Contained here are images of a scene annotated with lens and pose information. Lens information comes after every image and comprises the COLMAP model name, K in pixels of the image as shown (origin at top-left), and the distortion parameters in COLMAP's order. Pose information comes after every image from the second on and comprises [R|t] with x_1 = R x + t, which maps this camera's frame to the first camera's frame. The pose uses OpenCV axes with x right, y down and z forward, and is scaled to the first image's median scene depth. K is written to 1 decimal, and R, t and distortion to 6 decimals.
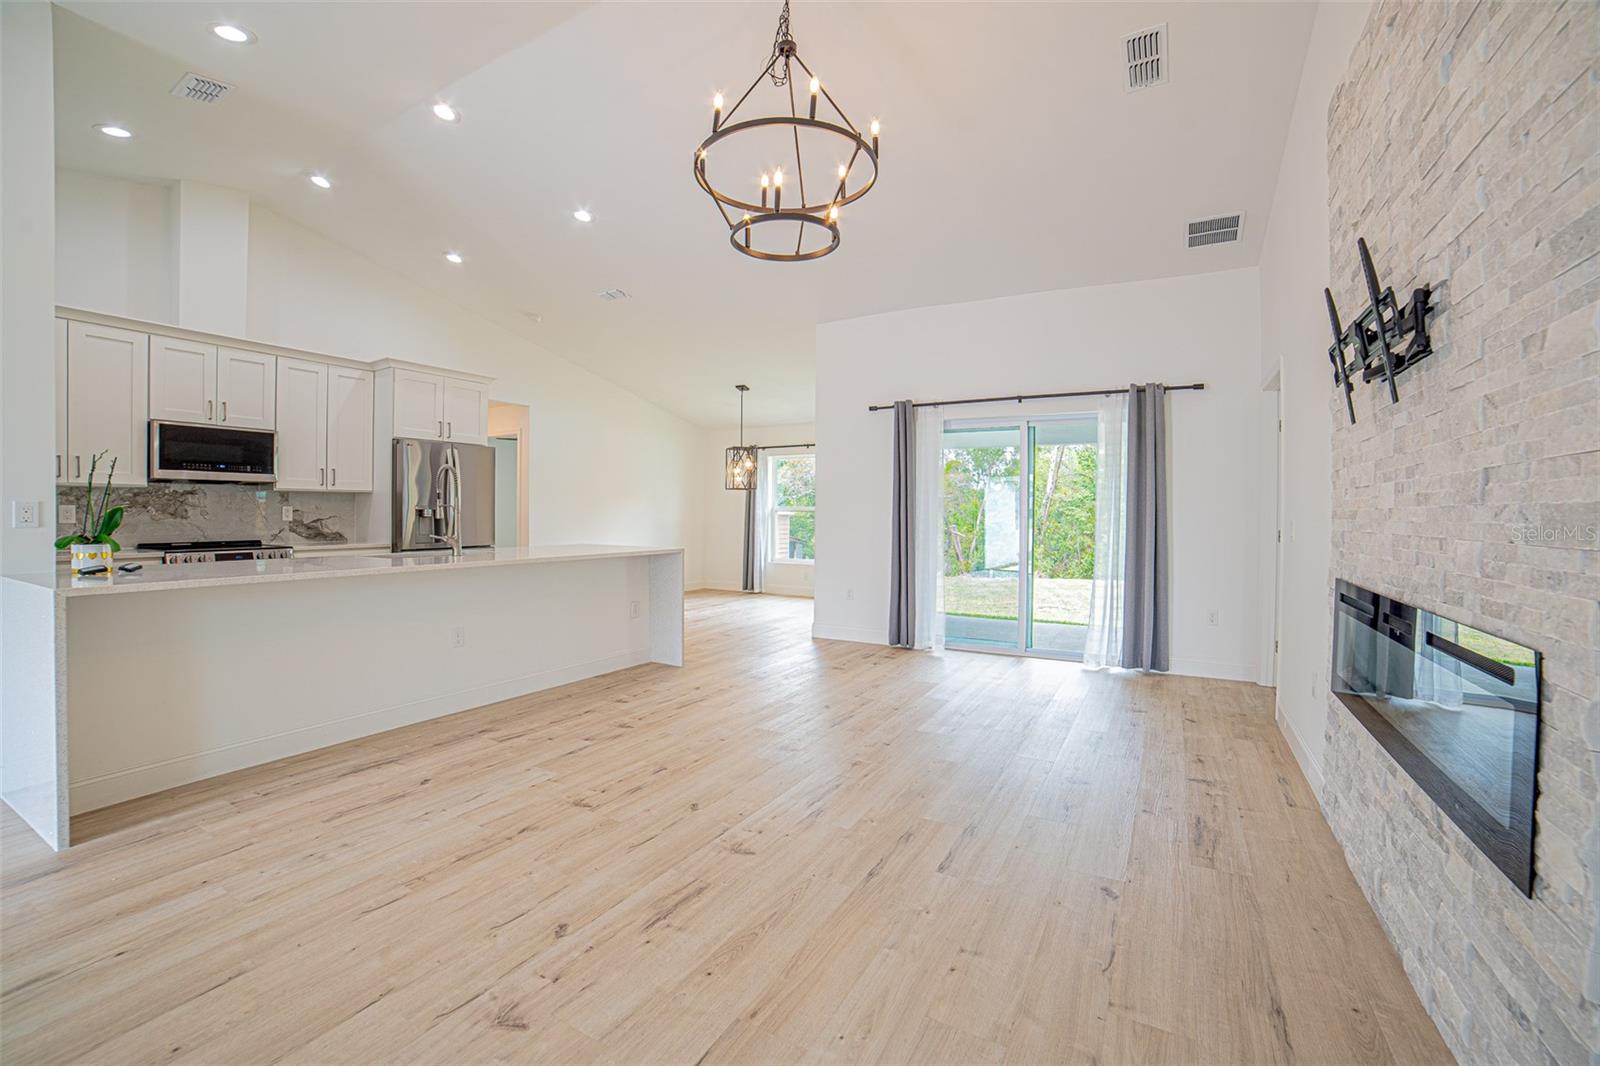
lens RADIAL K [[639.2, 0, 801.2], [0, 639.2, 523.5], [0, 0, 1]] dist [-0.091878, 0.025540]
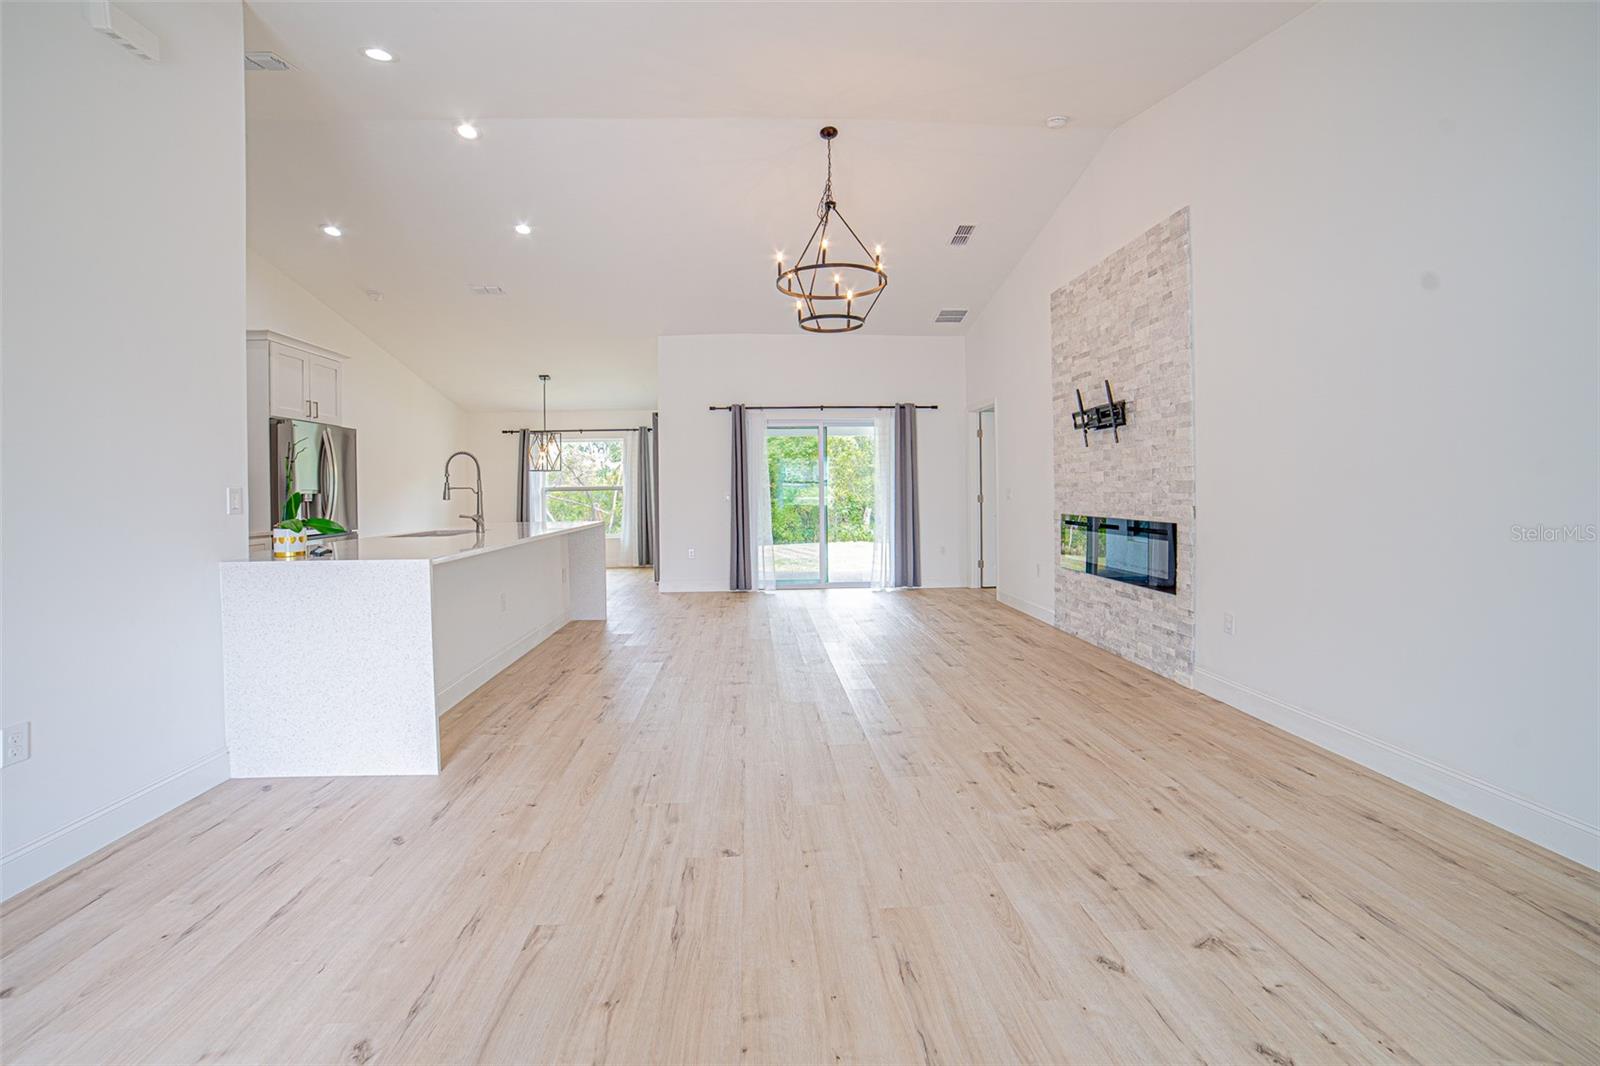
lens RADIAL K [[643.3, 0, 758.3], [0, 643.3, 496.7], [0, 0, 1]] dist [-0.054693, 0.000035]
pose [[0.861590, -0.022295, 0.507115, -0.573634], [0.025694, 0.999670, 0.000296, -0.000256], [-0.506954, 0.012775, 0.861878, -0.197564]]
